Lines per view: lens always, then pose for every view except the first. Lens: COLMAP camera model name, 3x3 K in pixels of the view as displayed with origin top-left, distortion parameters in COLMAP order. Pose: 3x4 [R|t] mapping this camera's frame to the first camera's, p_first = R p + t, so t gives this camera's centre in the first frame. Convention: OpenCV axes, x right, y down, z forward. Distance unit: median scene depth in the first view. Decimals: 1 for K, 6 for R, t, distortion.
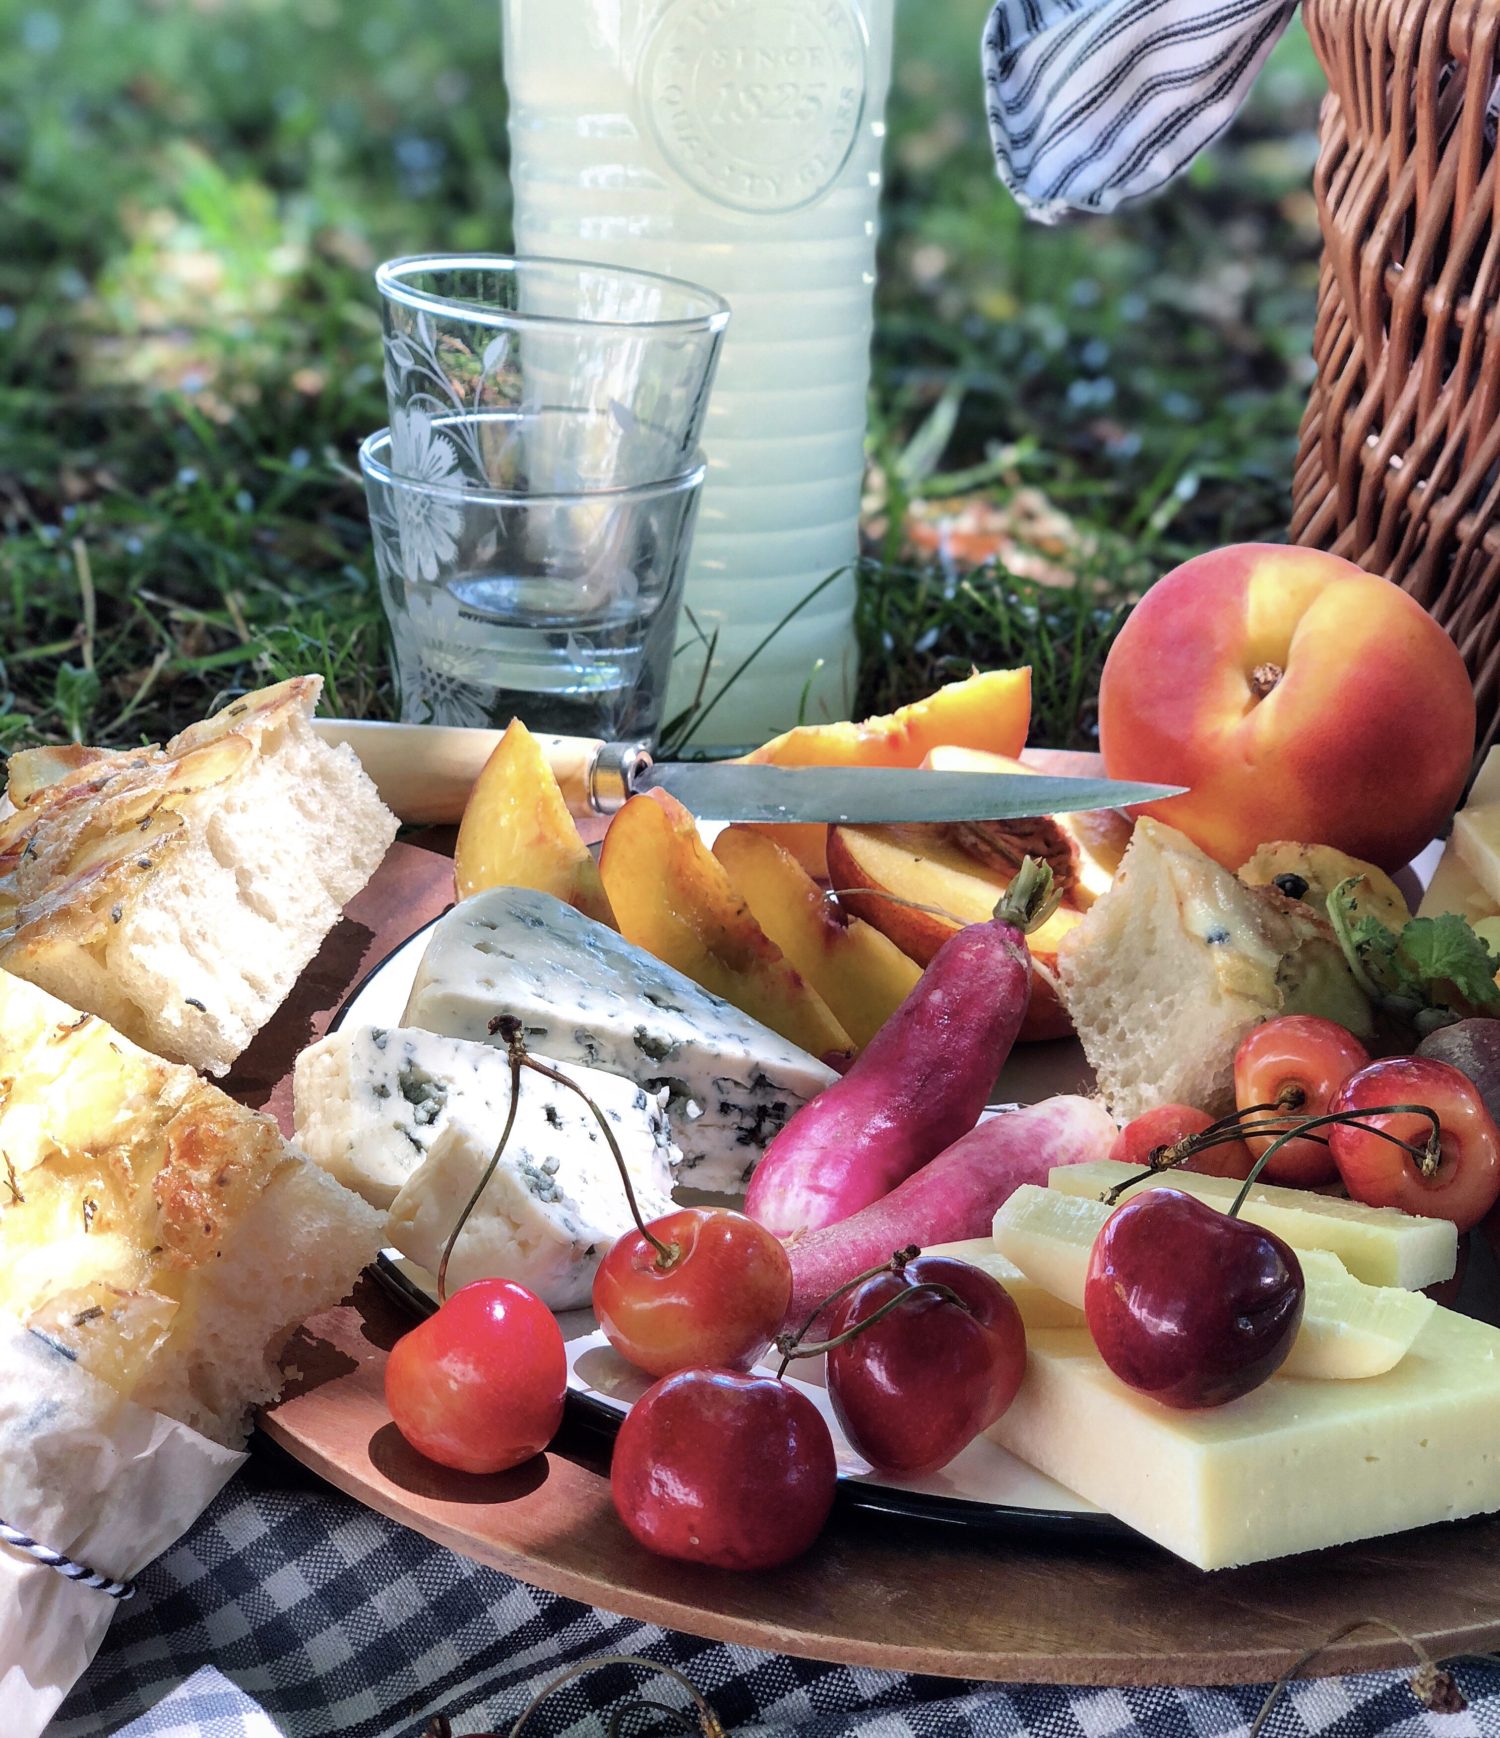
lens RADIAL K [[3042.4, 0, 750.9], [0, 3042.4, 925.0], [0, 0, 1]] dist [0.020381, 0.088207]
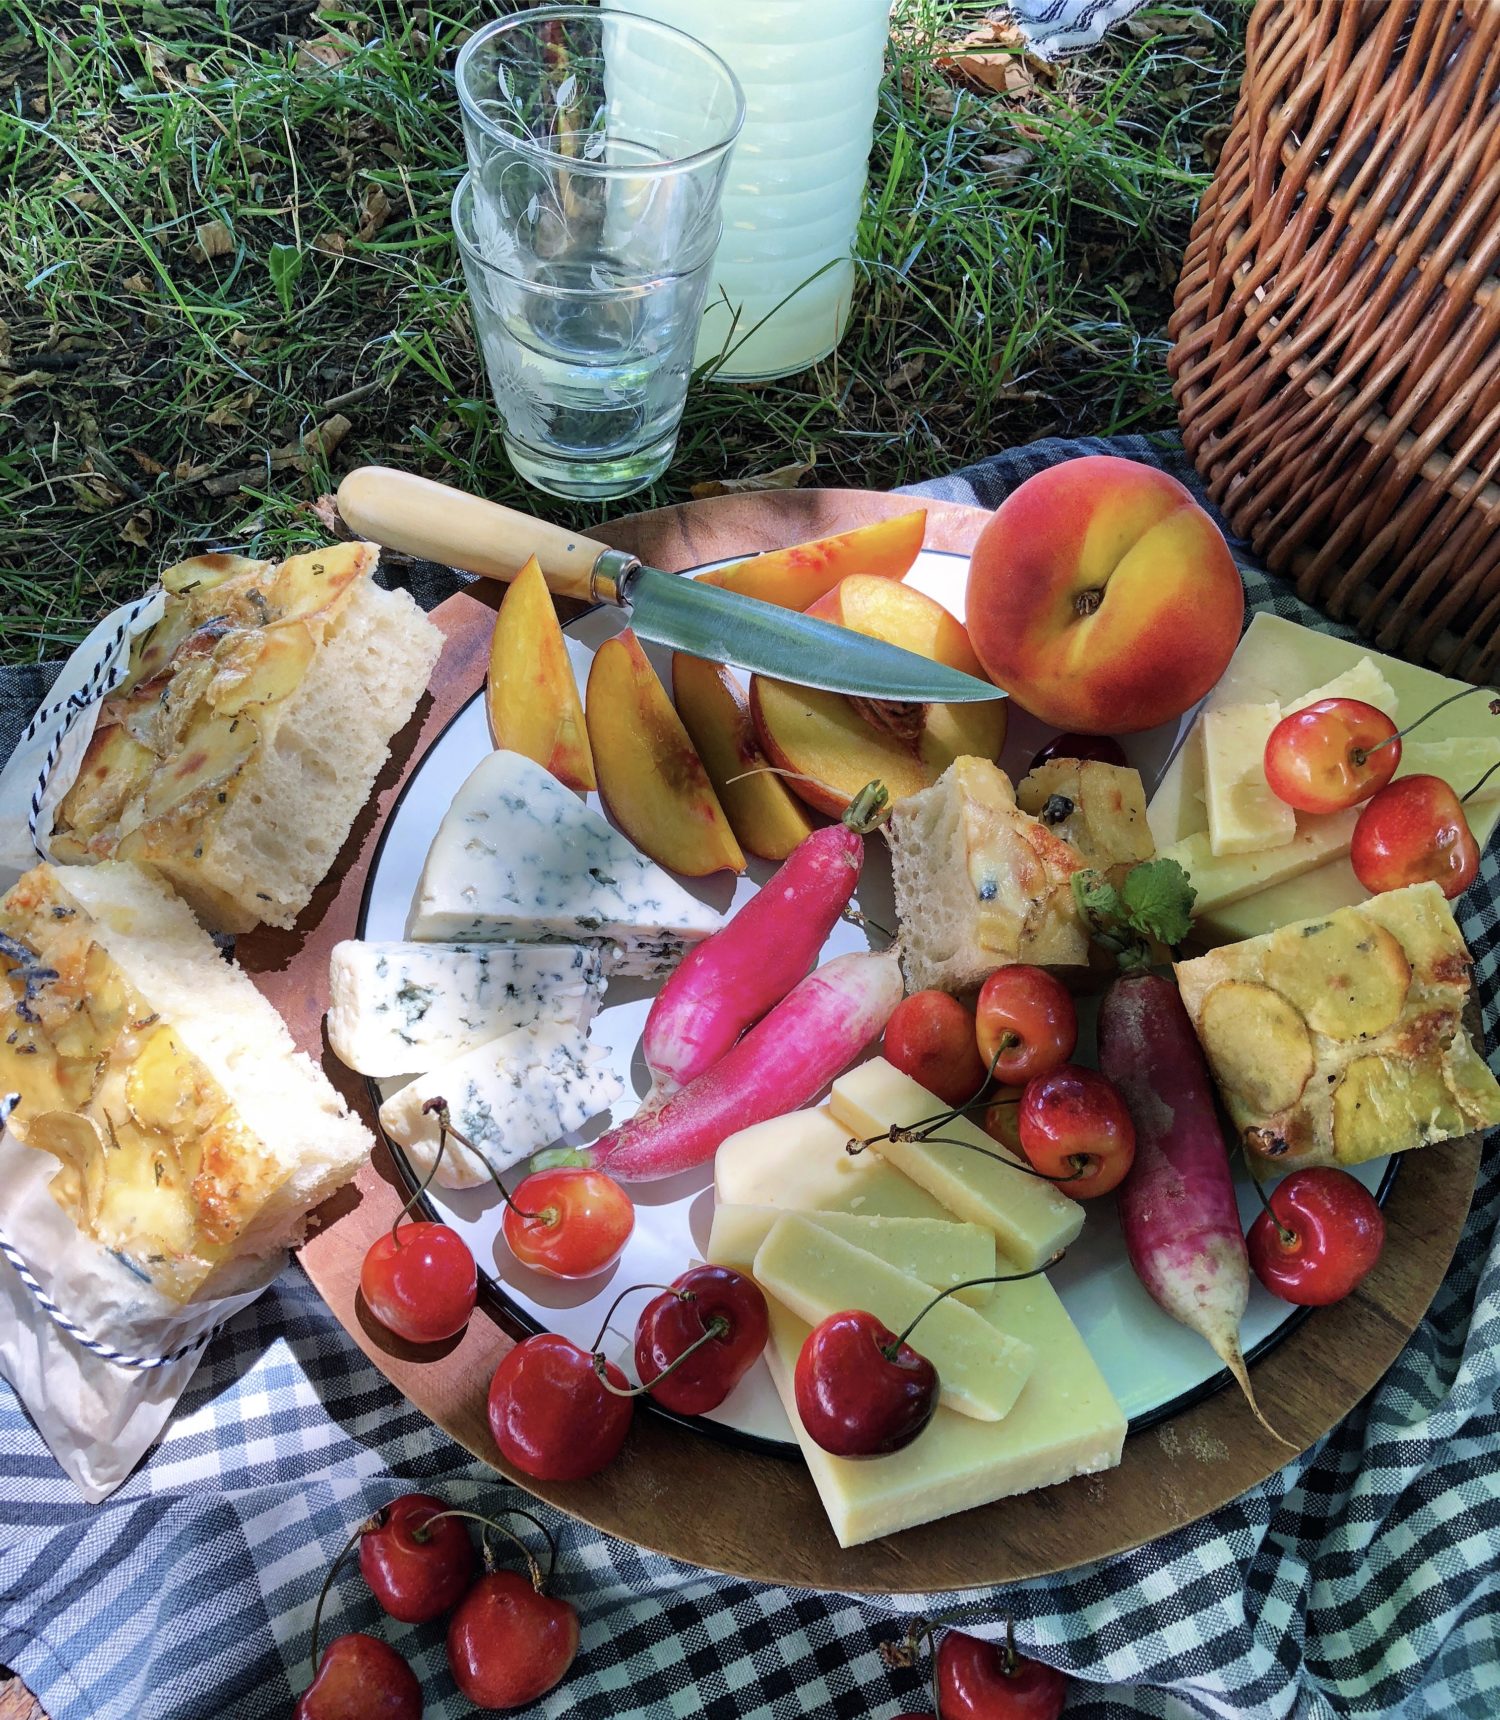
lens RADIAL K [[1644.3, 0, 763.5], [0, 1644.3, 934.9], [0, 0, 1]] dist [0.070908, -0.079239]
pose [[0.993683, 0.108158, -0.029919, 0.073906], [-0.073309, 0.827496, 0.556666, -0.393817], [0.084966, -0.550956, 0.830198, 0.342432]]
